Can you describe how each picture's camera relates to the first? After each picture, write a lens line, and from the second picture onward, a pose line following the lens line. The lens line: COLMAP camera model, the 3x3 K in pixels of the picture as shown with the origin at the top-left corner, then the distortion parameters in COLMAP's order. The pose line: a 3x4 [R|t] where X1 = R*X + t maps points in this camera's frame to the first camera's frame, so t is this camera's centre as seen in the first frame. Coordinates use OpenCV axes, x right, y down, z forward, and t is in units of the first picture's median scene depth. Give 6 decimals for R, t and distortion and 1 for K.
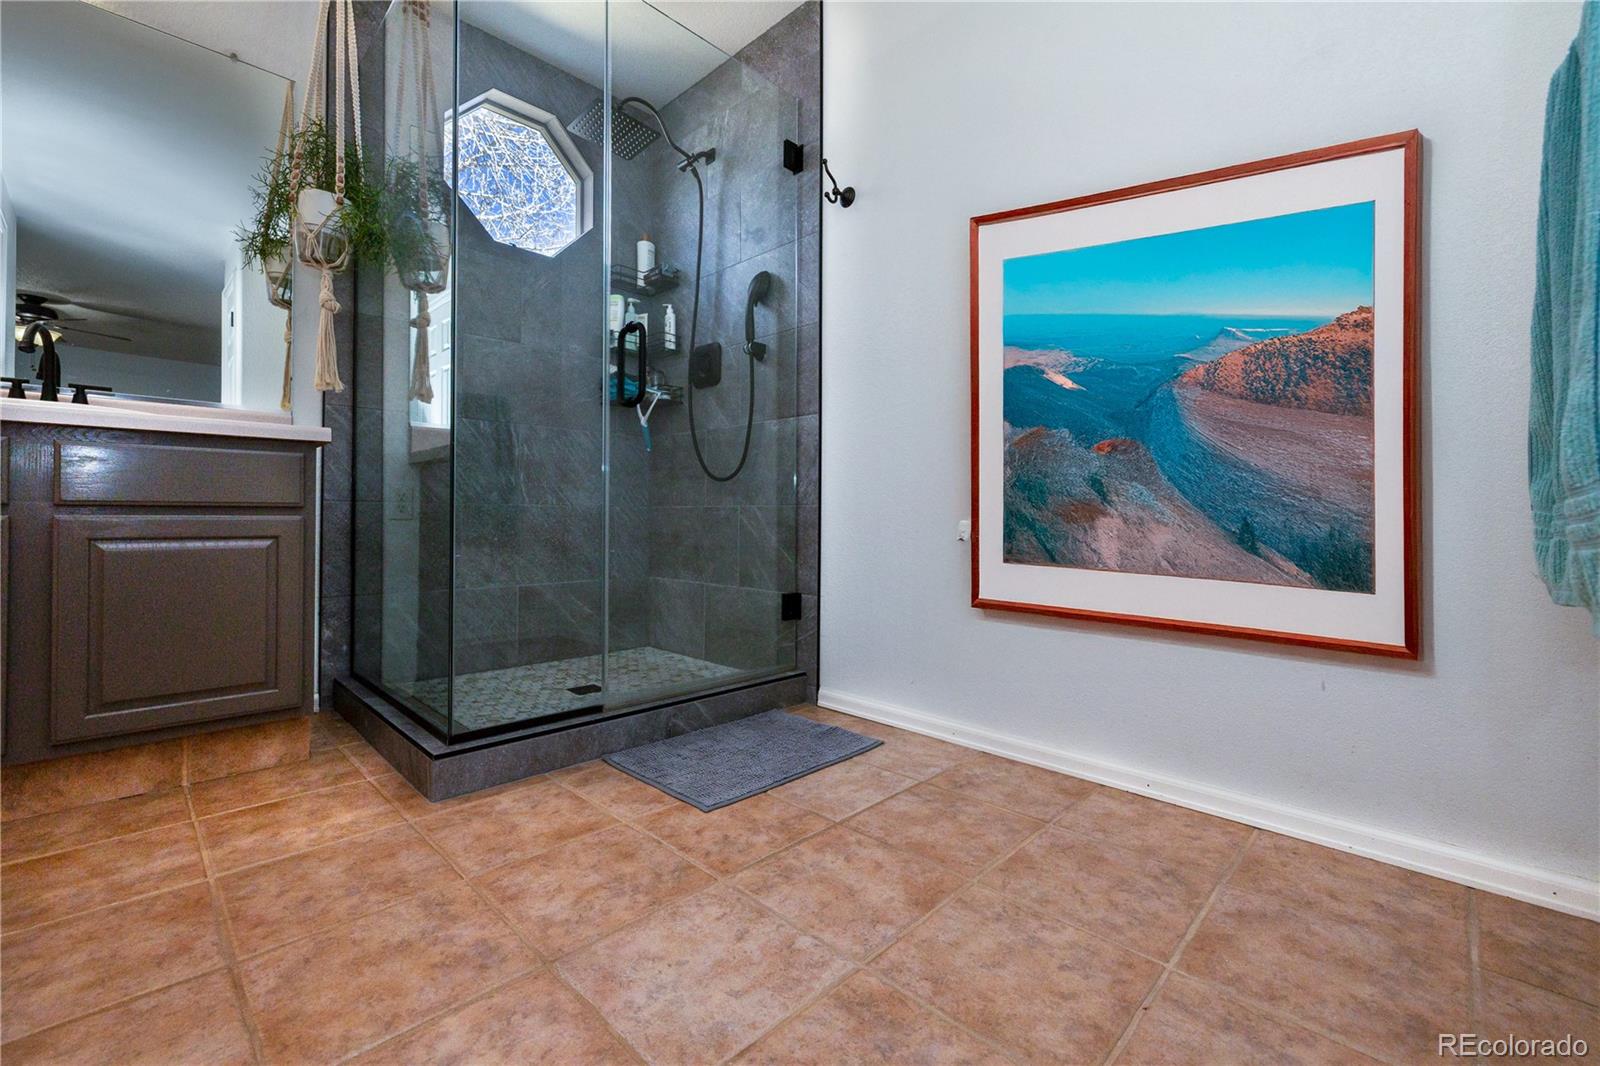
lens RADIAL K [[679.5, 0, 800.1], [0, 679.5, 526.2], [0, 0, 1]] dist [0.000328, 0.000160]
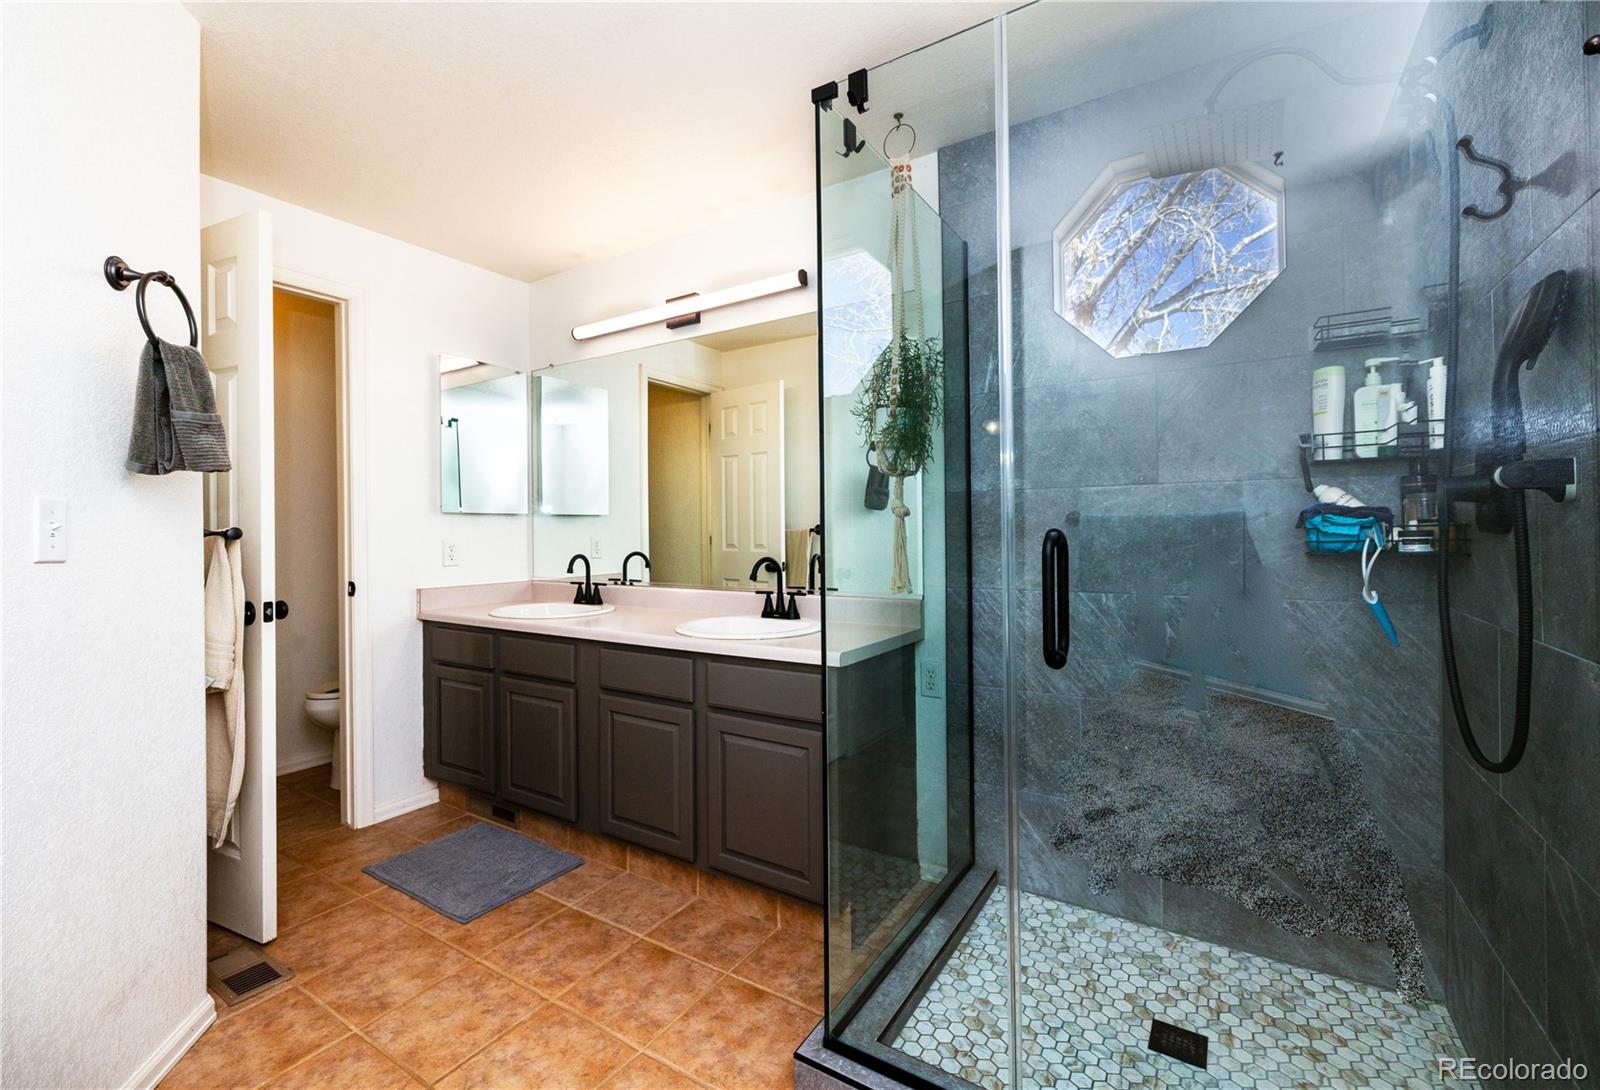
lens RADIAL K [[686.3, 0, 799.7], [0, 686.3, 535.9], [0, 0, 1]] dist [-0.000536, 0.000077]
pose [[0.210342, -0.011646, -0.977558, 0.262234], [0.000293, 0.999930, -0.011849, -0.241736], [0.977628, 0.002206, 0.210331, 0.556887]]
